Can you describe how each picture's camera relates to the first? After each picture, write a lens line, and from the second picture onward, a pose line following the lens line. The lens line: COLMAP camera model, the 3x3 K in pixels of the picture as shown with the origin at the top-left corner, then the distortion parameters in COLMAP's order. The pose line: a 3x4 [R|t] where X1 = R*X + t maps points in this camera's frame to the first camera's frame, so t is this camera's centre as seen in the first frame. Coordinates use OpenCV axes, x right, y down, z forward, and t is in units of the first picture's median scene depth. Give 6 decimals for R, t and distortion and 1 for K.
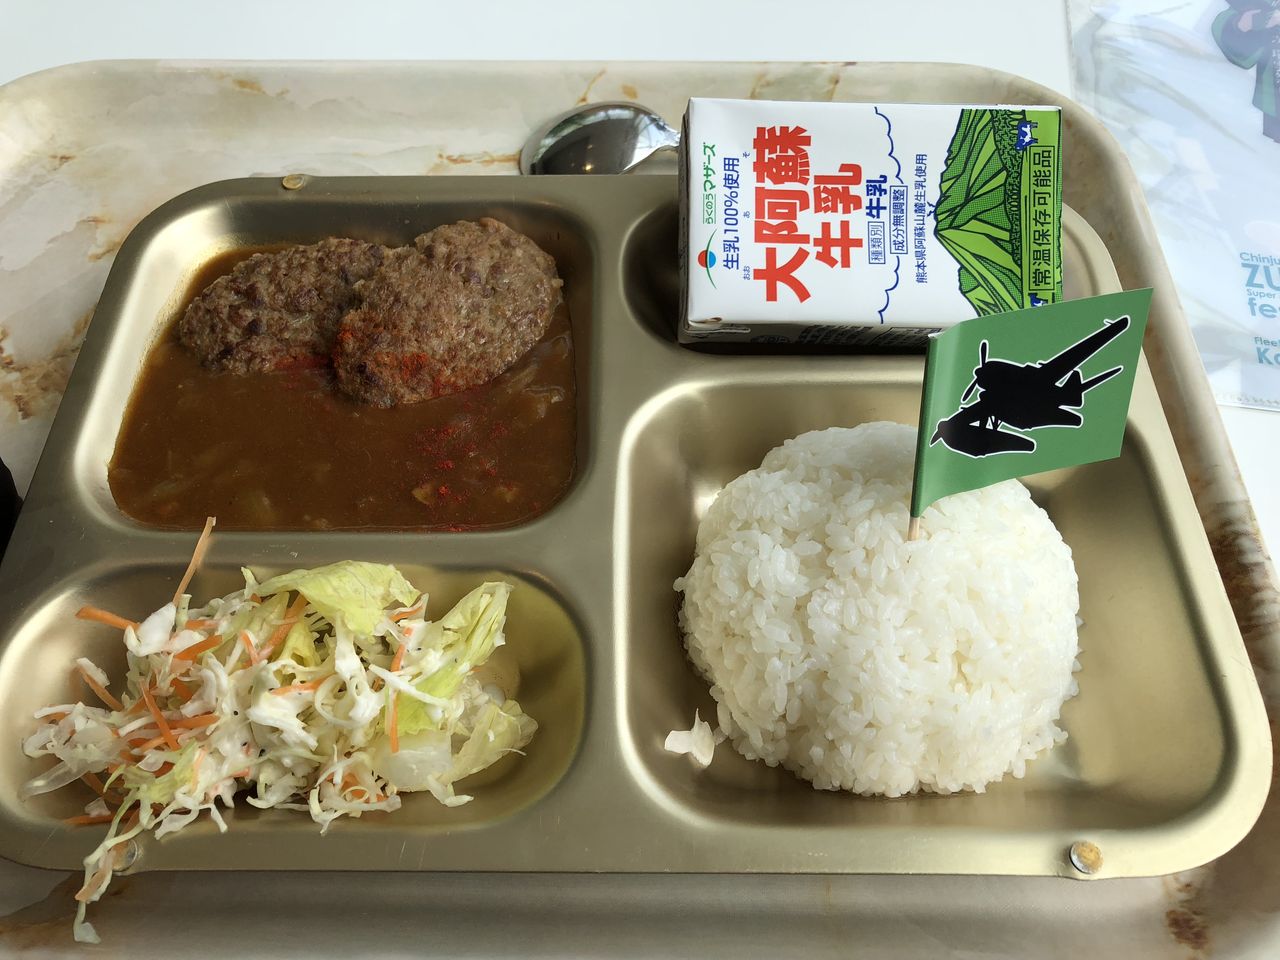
lens RADIAL K [[1037.3, 0, 640.0], [0, 1037.3, 480.0], [0, 0, 1]] dist [0.004653, -0.011018]
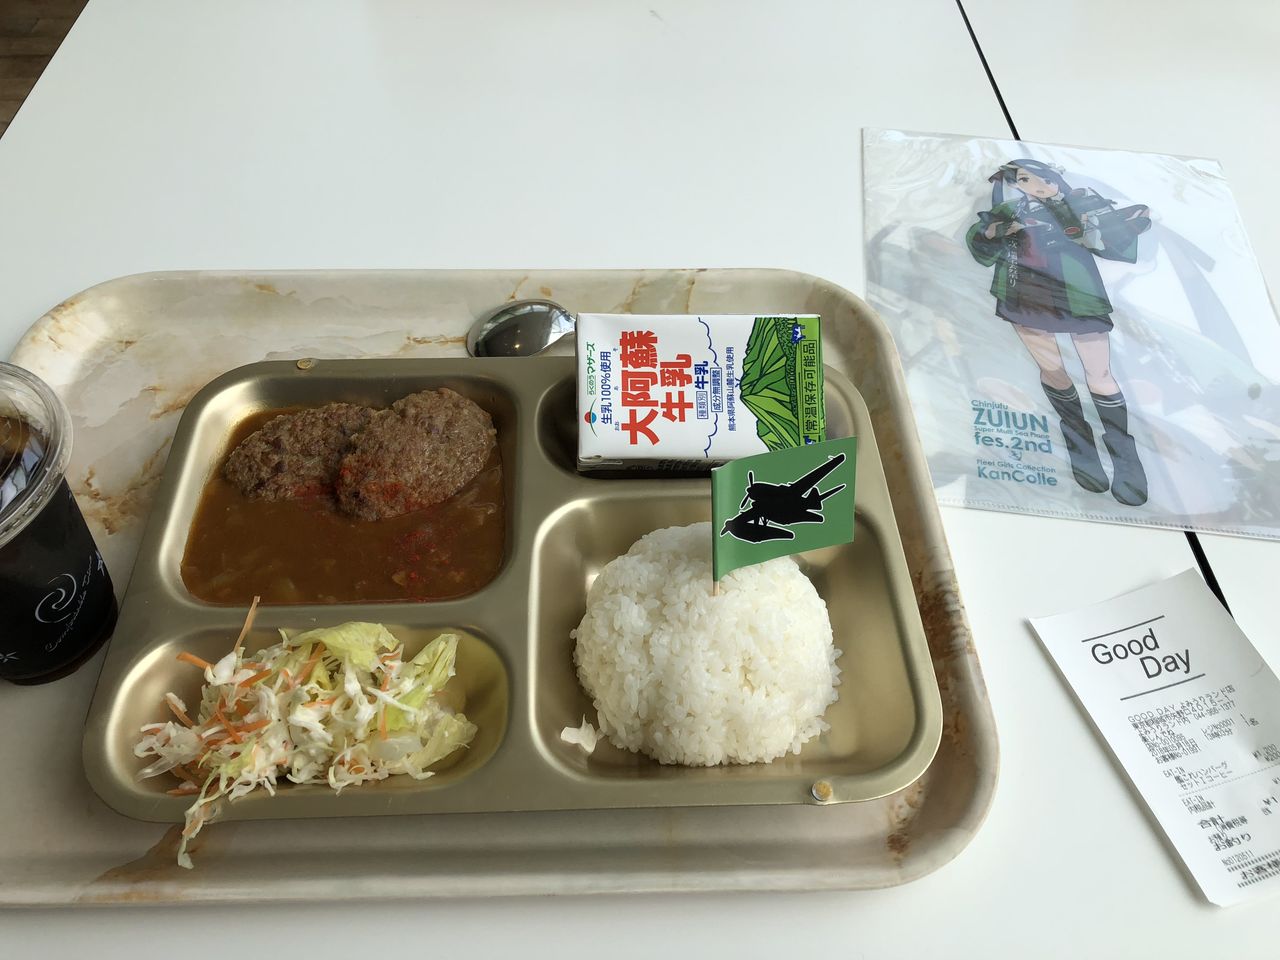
lens RADIAL K [[1013.7, 0, 641.1], [0, 1013.7, 463.3], [0, 0, 1]] dist [0.086375, -0.251052]
pose [[0.998560, -0.018838, 0.050226, 0.062145], [0.024859, 0.992209, -0.122082, 0.035483], [-0.047535, 0.123155, 0.991248, -0.458524]]
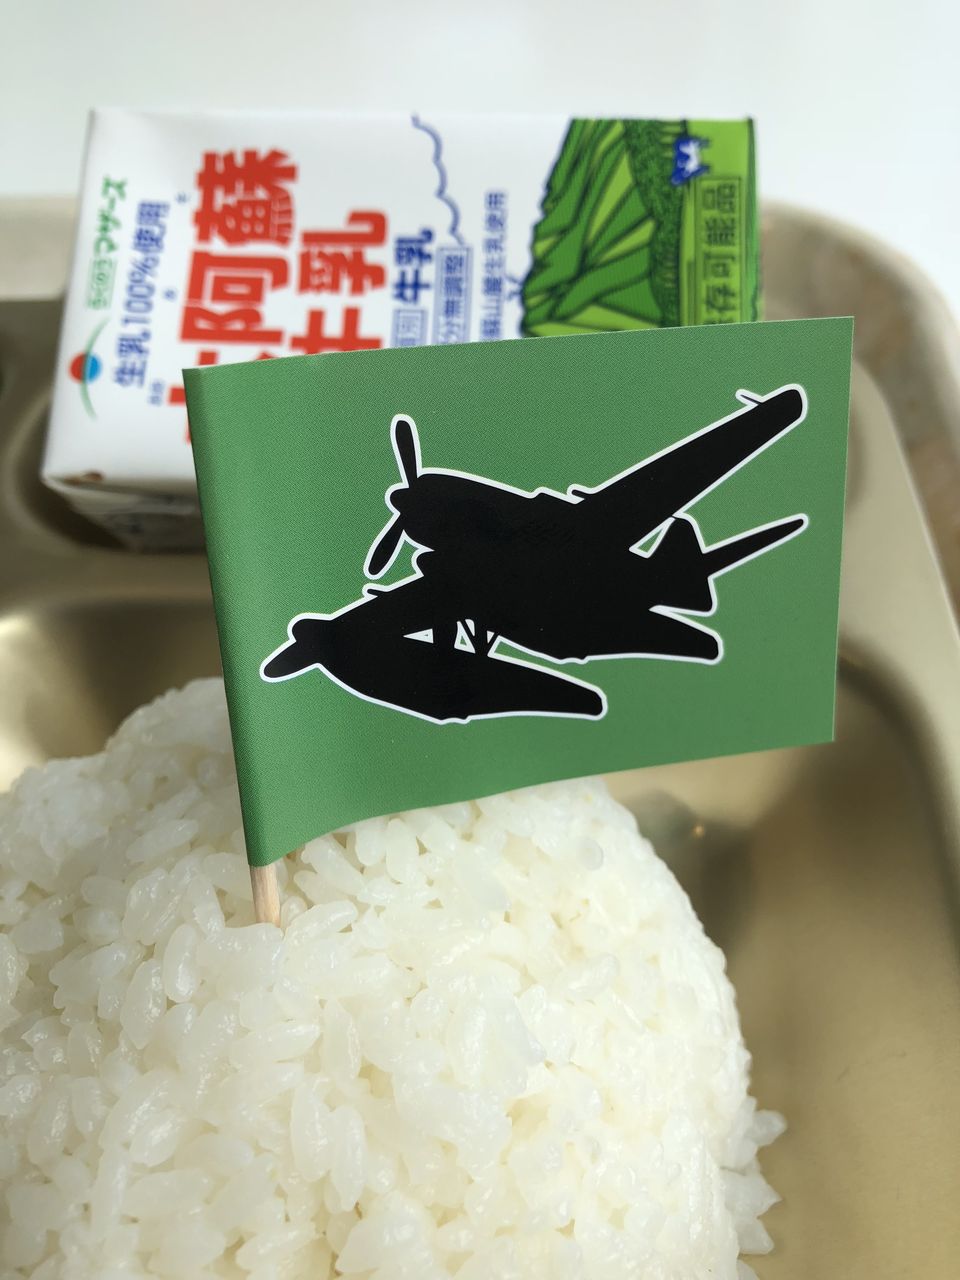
lens RADIAL K [[1082.6, 0, 480.0], [0, 1082.6, 640.0], [0, 0, 1]] dist [-0.030696, -0.005860]
pose [[0.996760, 0.015708, -0.078880, 0.311763], [-0.028671, 0.985706, -0.166015, 0.013930], [0.075145, 0.167739, 0.982963, 0.480176]]
